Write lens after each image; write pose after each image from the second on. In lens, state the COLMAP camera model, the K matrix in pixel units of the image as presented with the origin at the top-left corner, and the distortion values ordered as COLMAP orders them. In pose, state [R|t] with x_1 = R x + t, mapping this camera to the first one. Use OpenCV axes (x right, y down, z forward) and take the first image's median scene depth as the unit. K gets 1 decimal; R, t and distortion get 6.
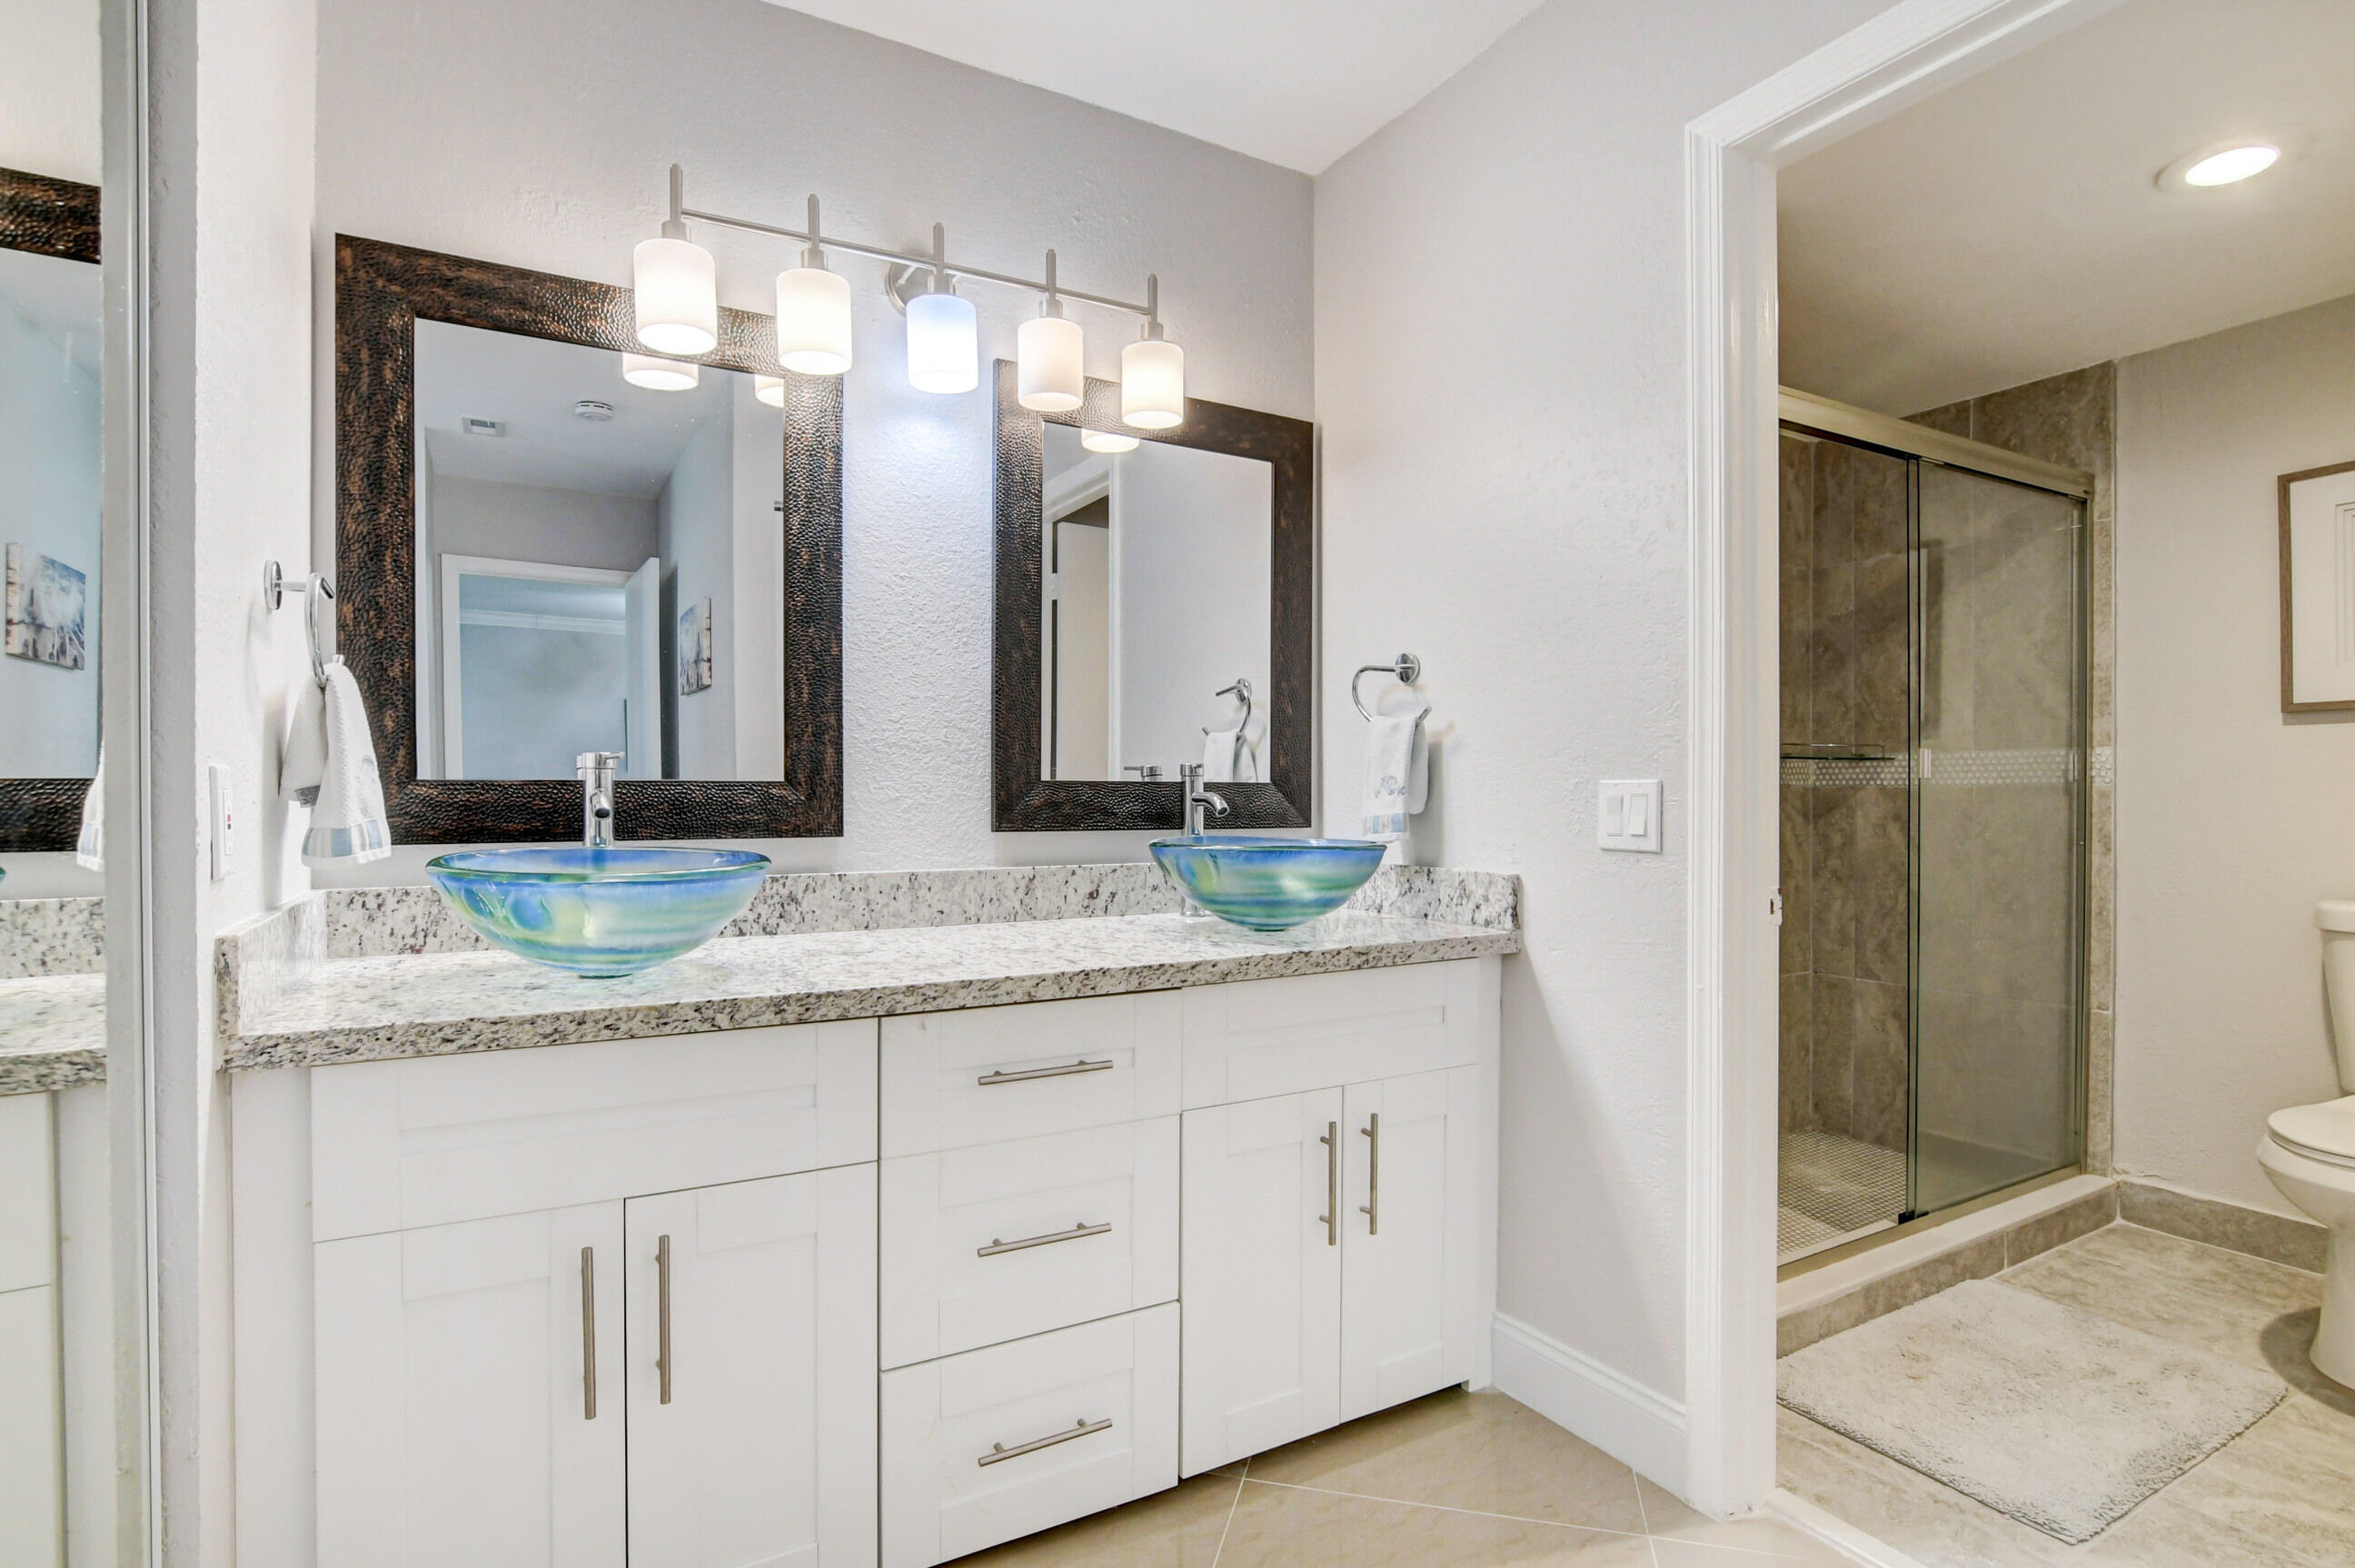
lens RADIAL K [[1159.1, 0, 1175.9], [0, 1159.1, 790.9], [0, 0, 1]] dist [-0.019982, 0.005037]
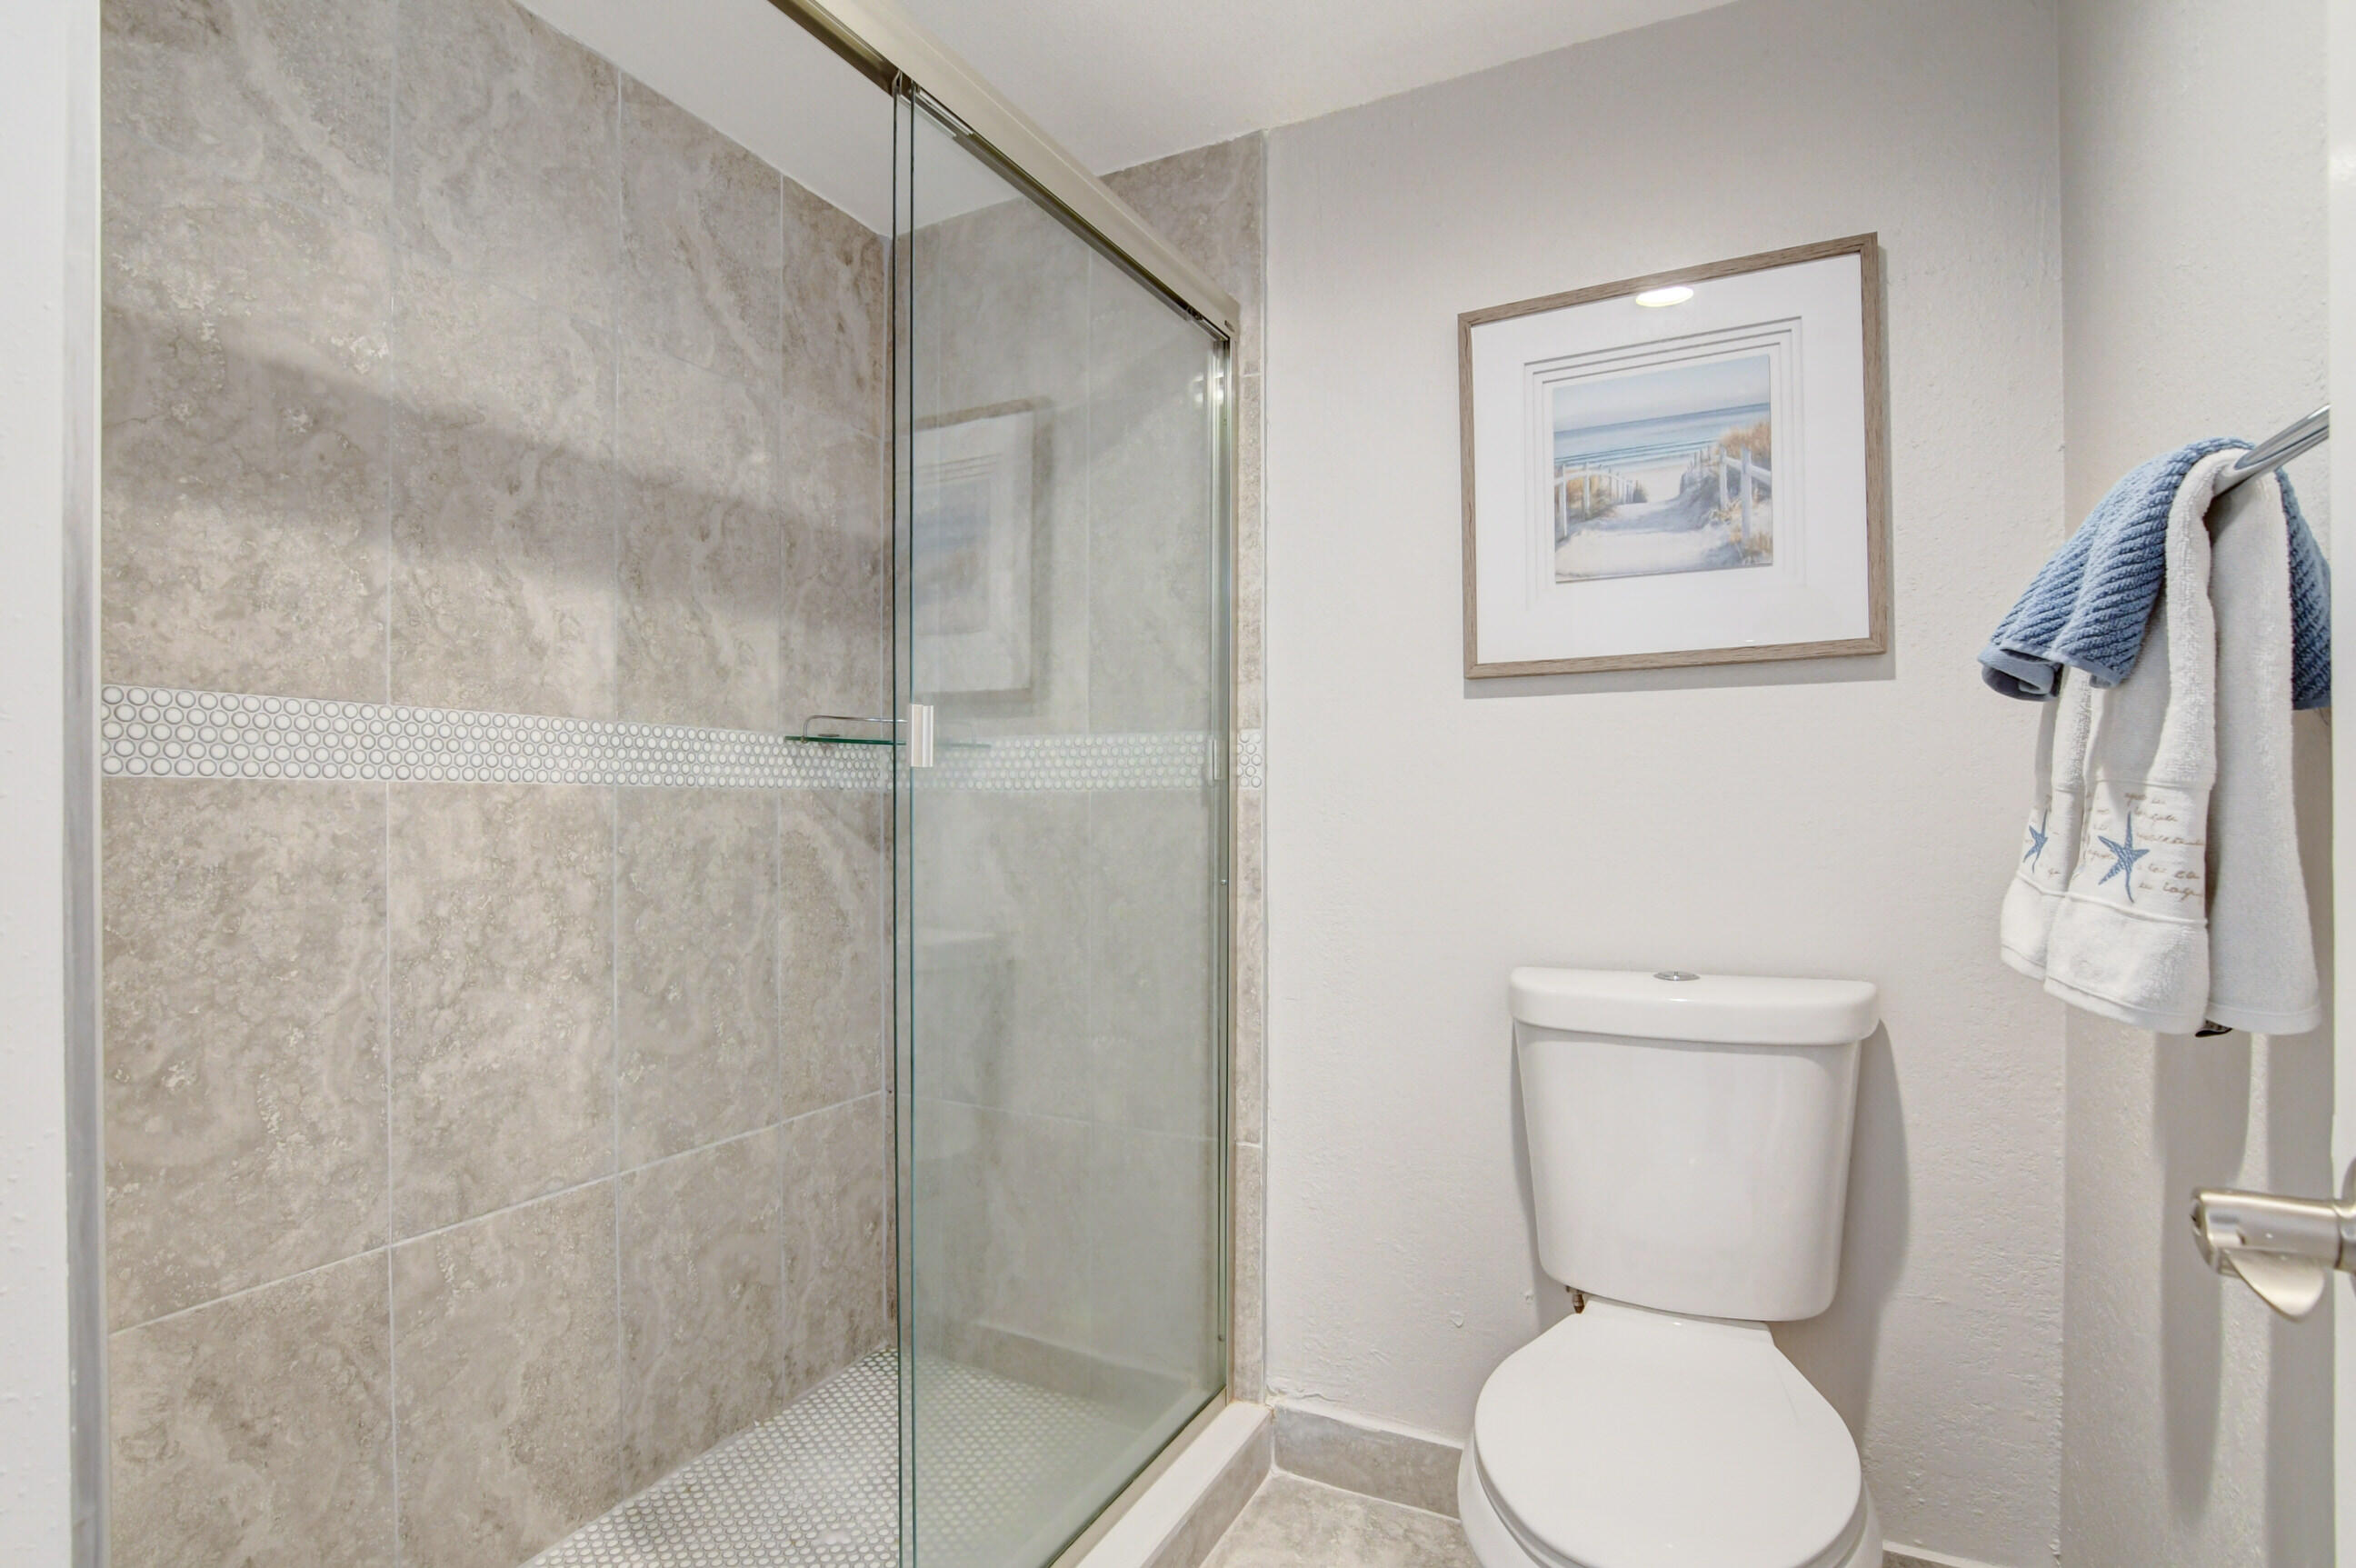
lens RADIAL K [[1159.7, 0, 1180.9], [0, 1159.7, 785.1], [0, 0, 1]] dist [-0.019982, 0.005037]
pose [[0.839287, -0.002121, 0.543684, 0.422517], [0.003195, 0.999994, -0.001032, -0.007029], [-0.543679, 0.002603, 0.839289, 0.476456]]
